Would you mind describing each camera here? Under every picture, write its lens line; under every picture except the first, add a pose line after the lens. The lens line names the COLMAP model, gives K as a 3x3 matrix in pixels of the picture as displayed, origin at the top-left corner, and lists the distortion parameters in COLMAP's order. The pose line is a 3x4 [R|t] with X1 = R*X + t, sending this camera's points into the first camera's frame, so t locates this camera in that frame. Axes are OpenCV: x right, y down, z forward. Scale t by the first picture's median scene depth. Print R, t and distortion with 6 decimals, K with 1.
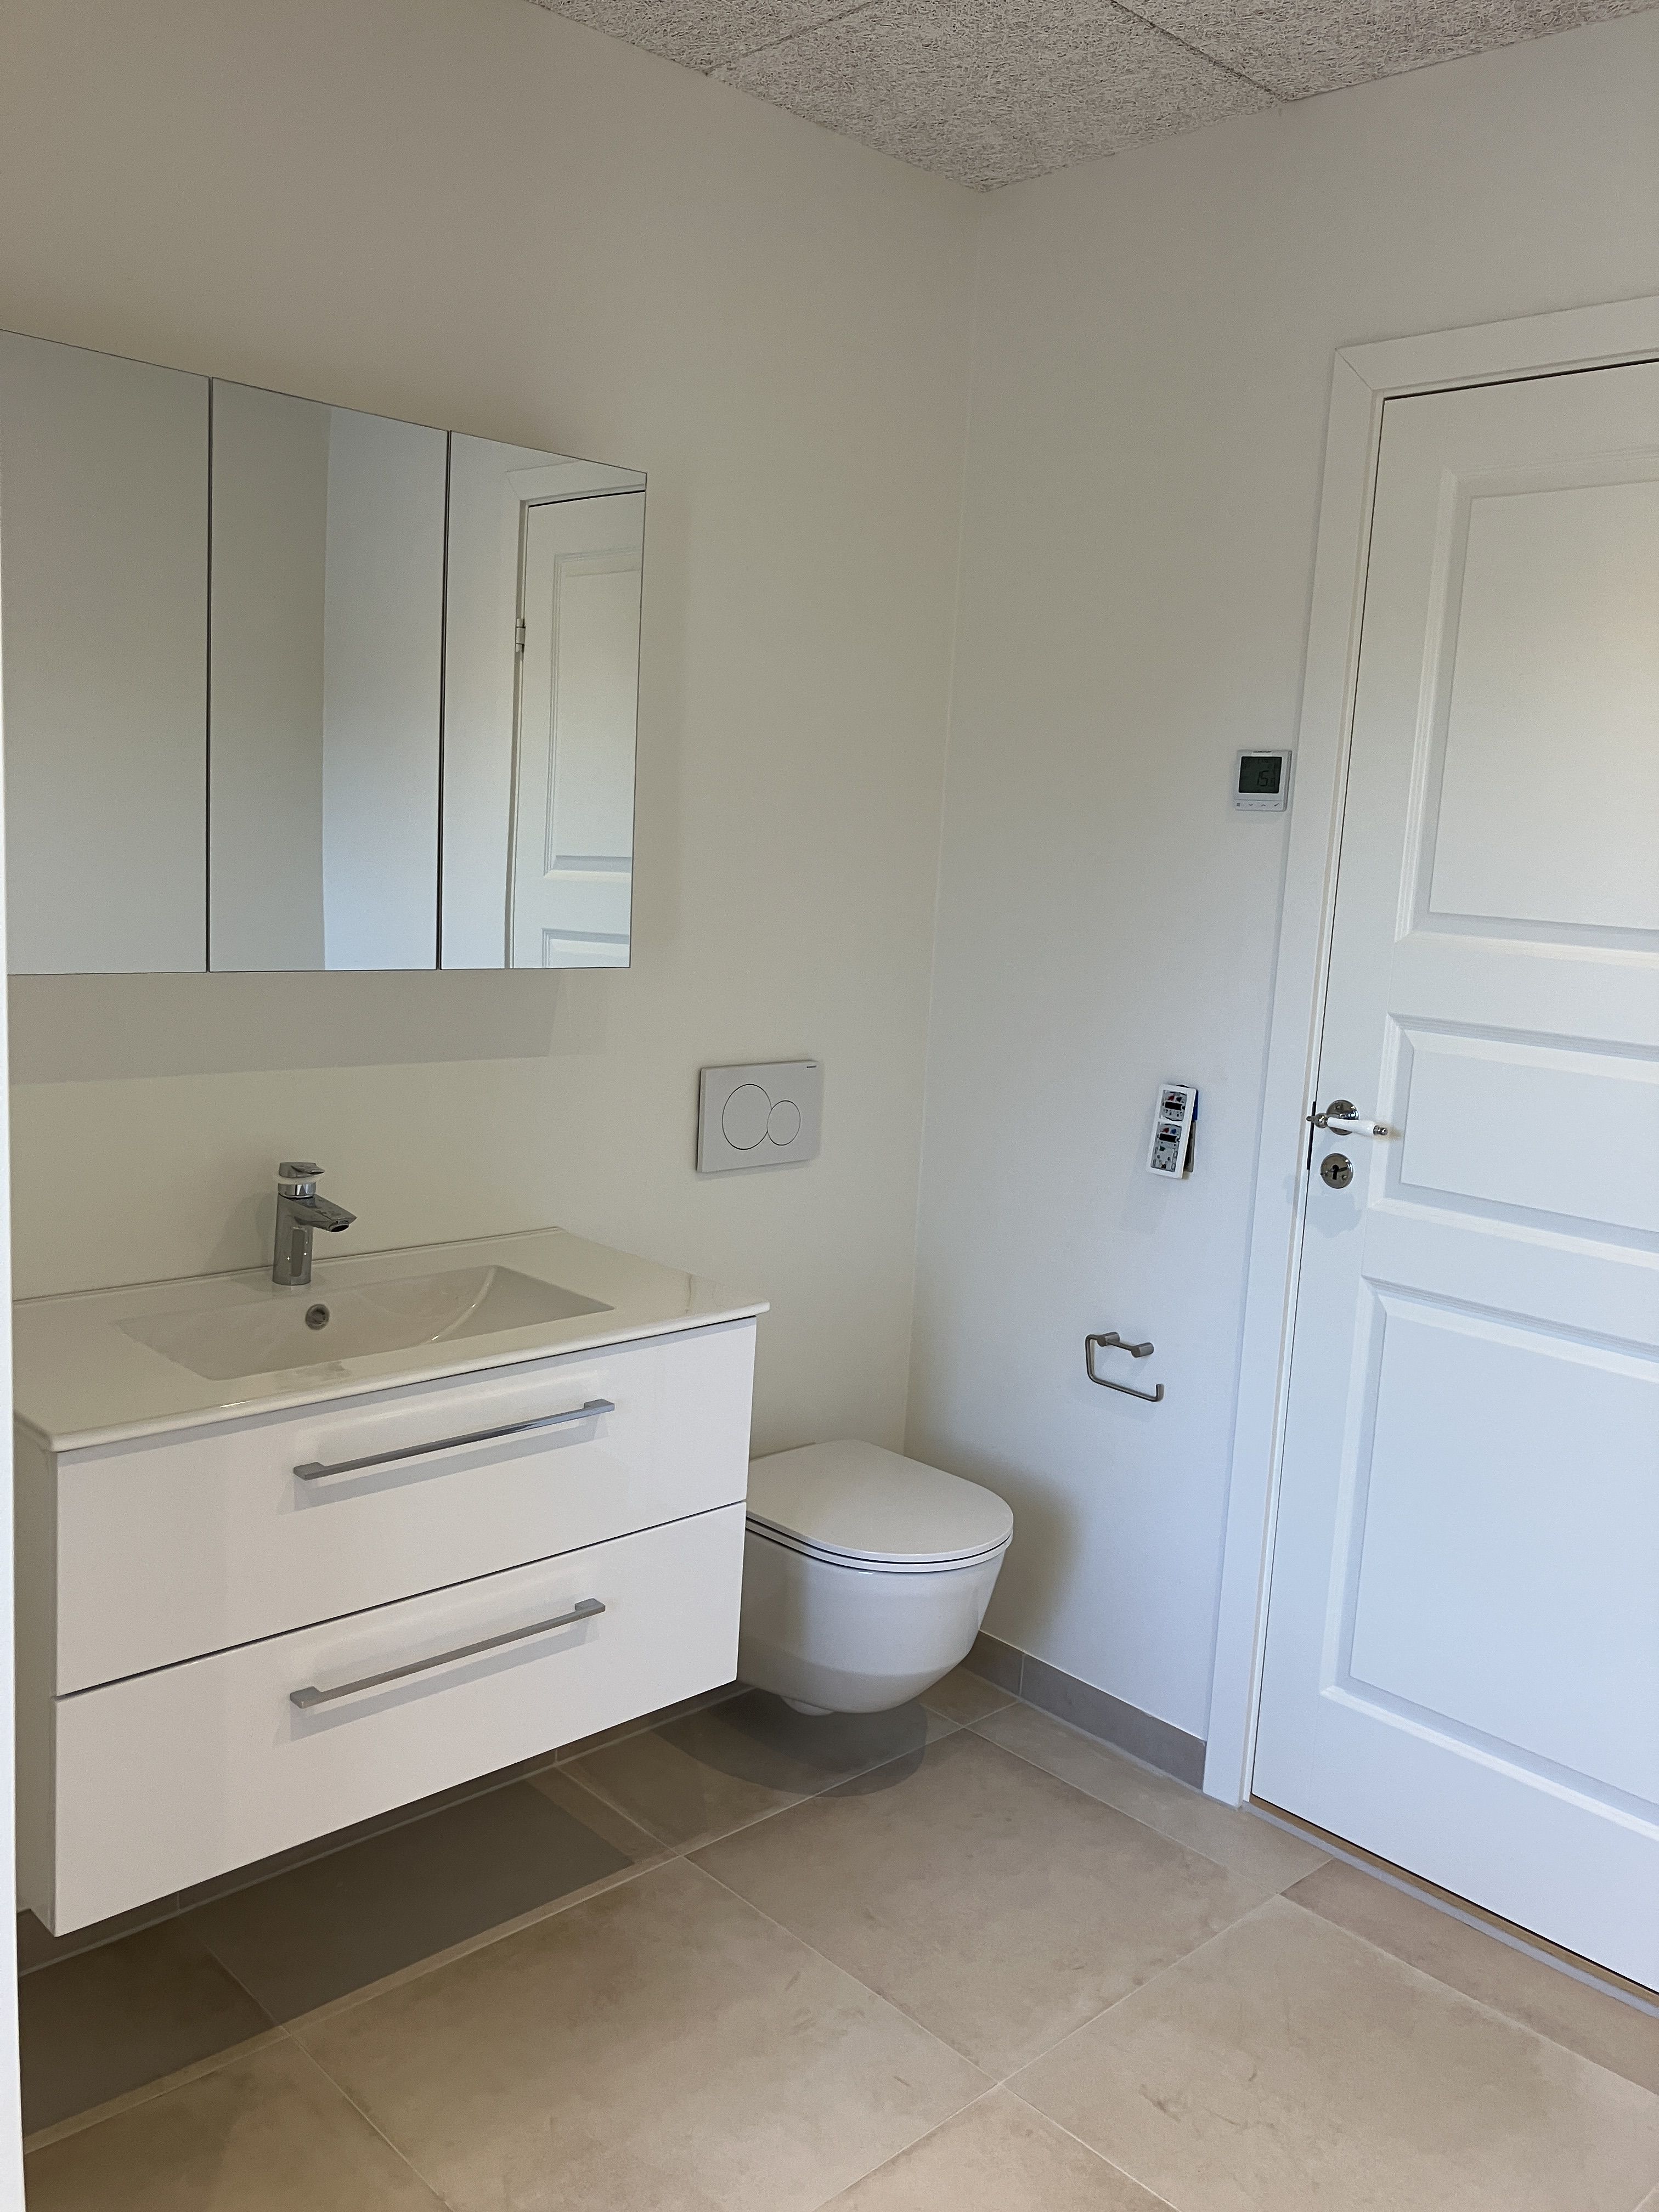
lens RADIAL K [[1822.0, 0, 841.2], [0, 1822.0, 1108.0], [0, 0, 1]] dist [0.015005, -0.008955]
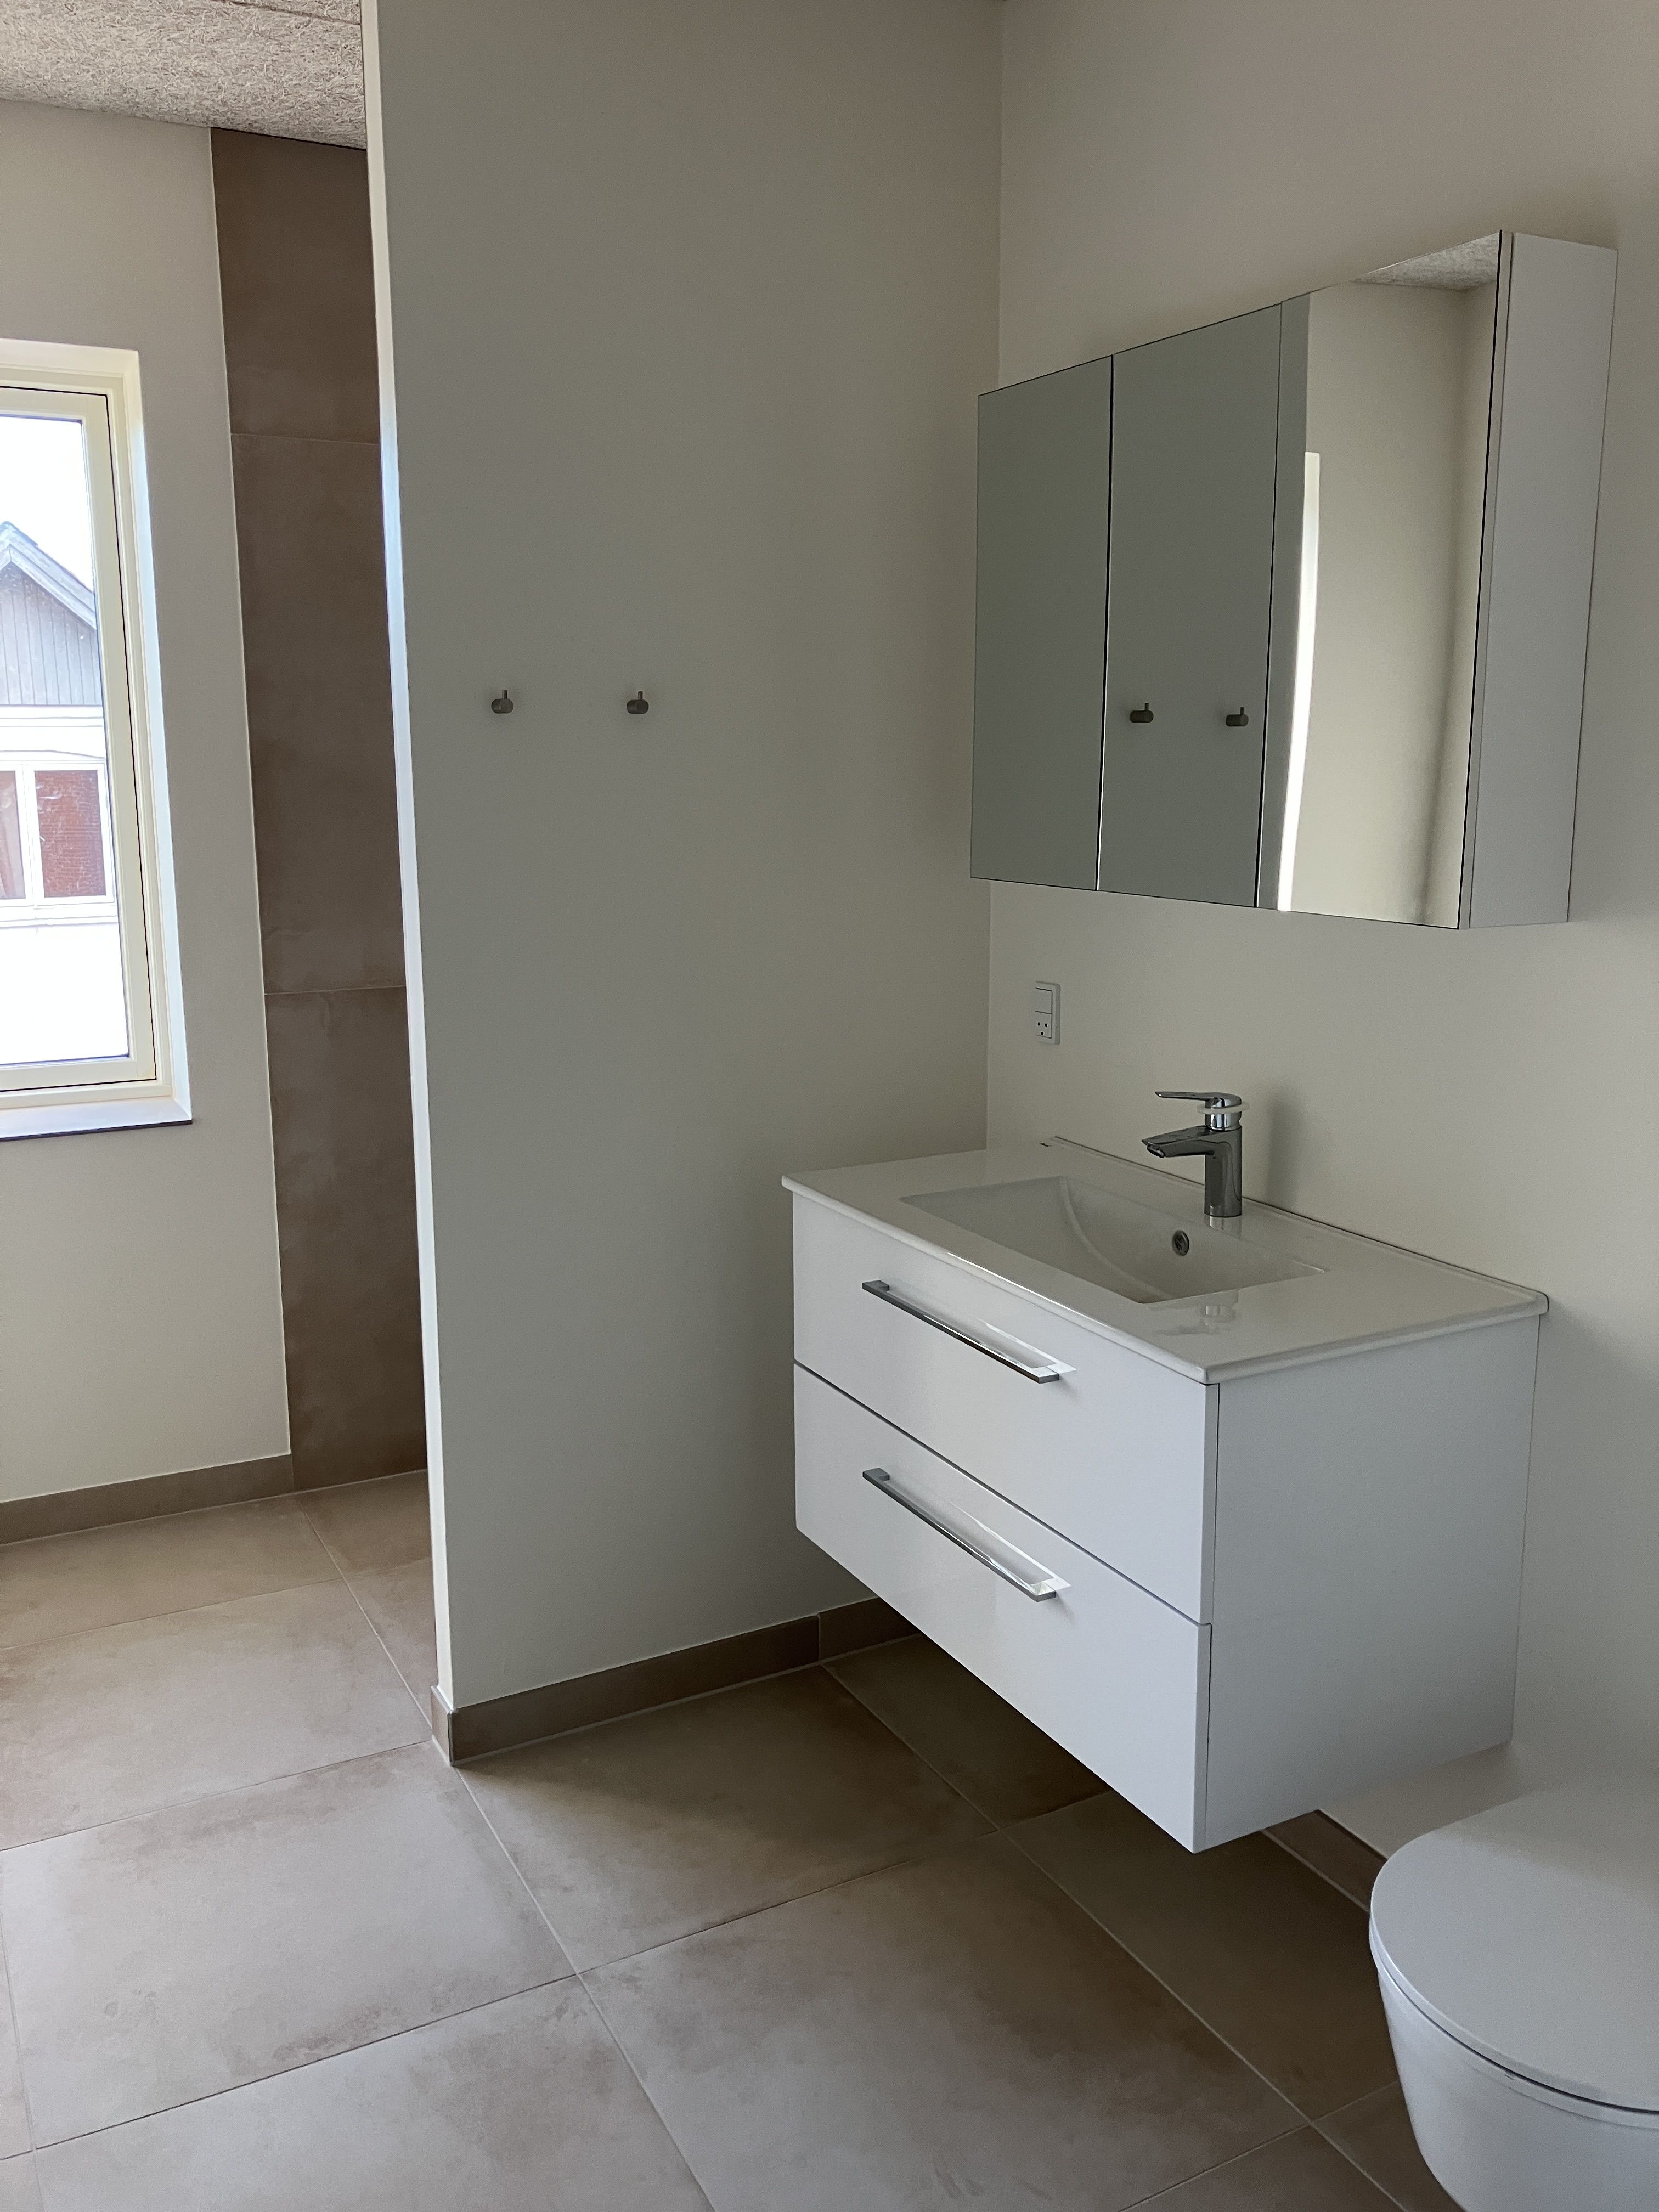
lens RADIAL K [[1822.0, 0, 844.2], [0, 1822.0, 1096.9], [0, 0, 1]] dist [0.015005, -0.008955]
pose [[-0.278966, 0.123874, -0.952278, 0.673637], [-0.160927, 0.971592, 0.173529, -0.101785], [0.946721, 0.201656, -0.251106, 1.000324]]
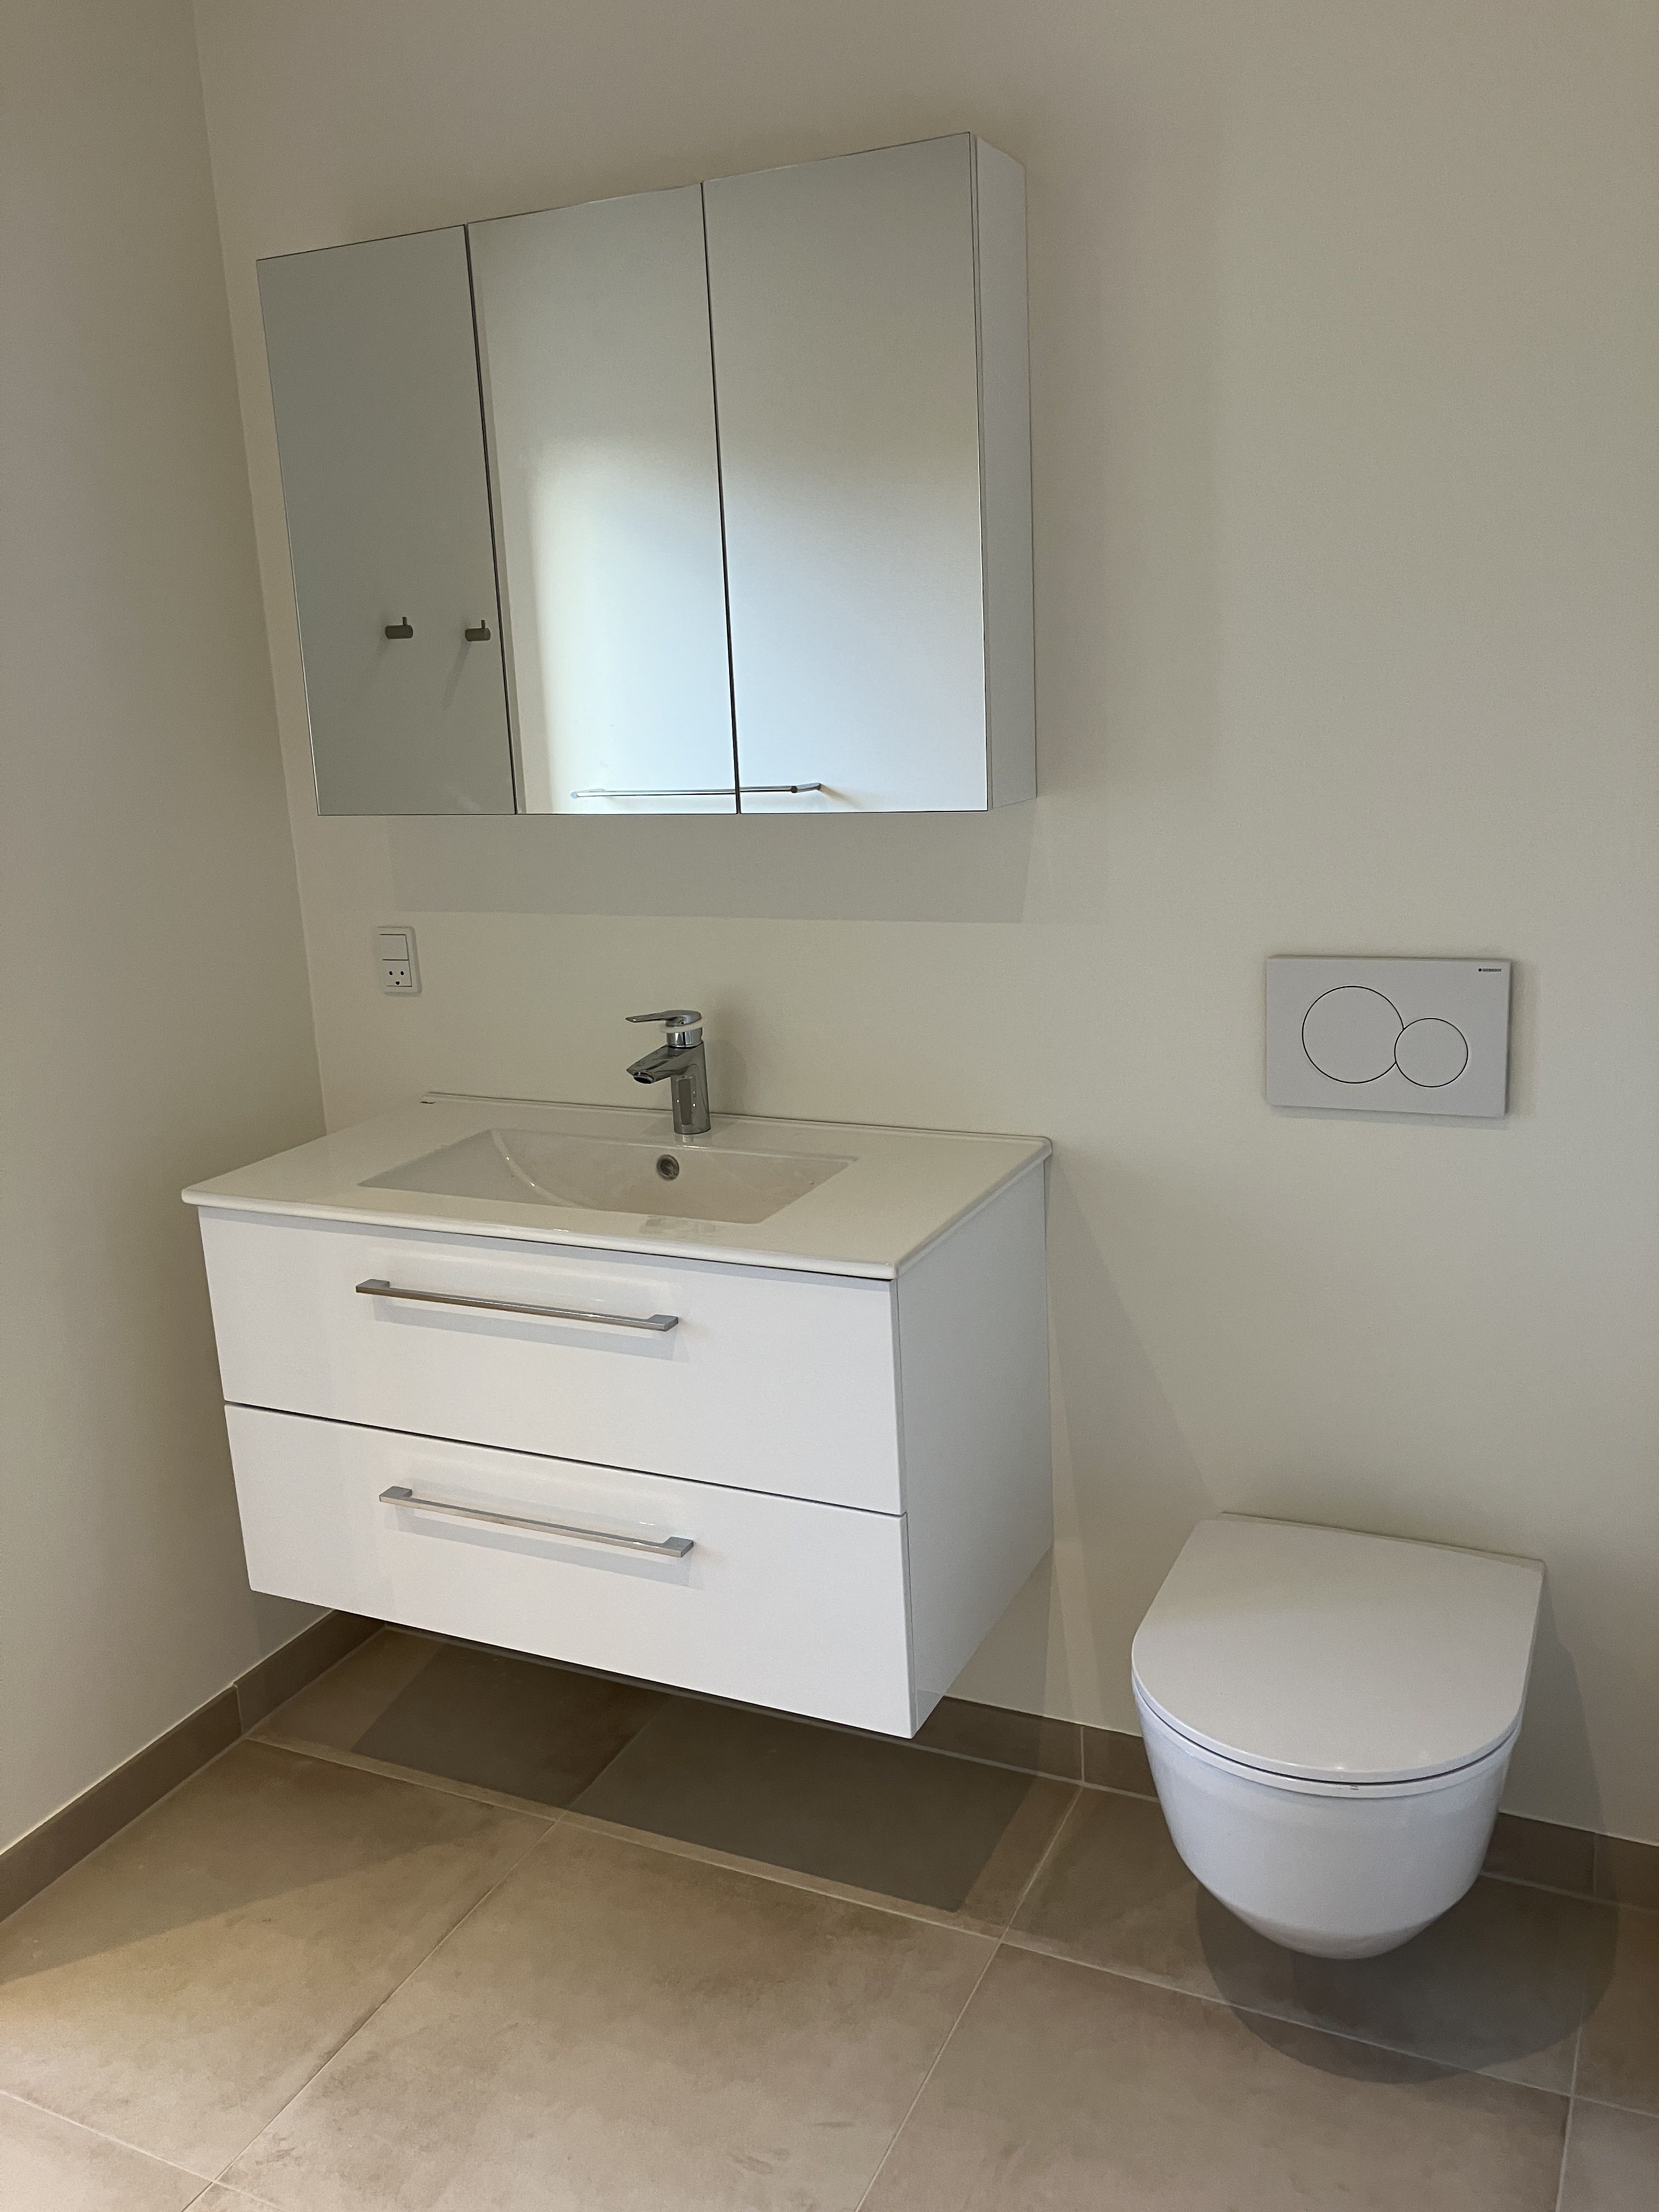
lens RADIAL K [[1822.0, 0, 841.9], [0, 1822.0, 1110.8], [0, 0, 1]] dist [0.015005, -0.008955]
pose [[0.346719, 0.156402, -0.924837, 0.612888], [-0.077431, 0.987407, 0.137955, -0.054985], [0.934768, 0.023779, 0.354463, 0.699666]]
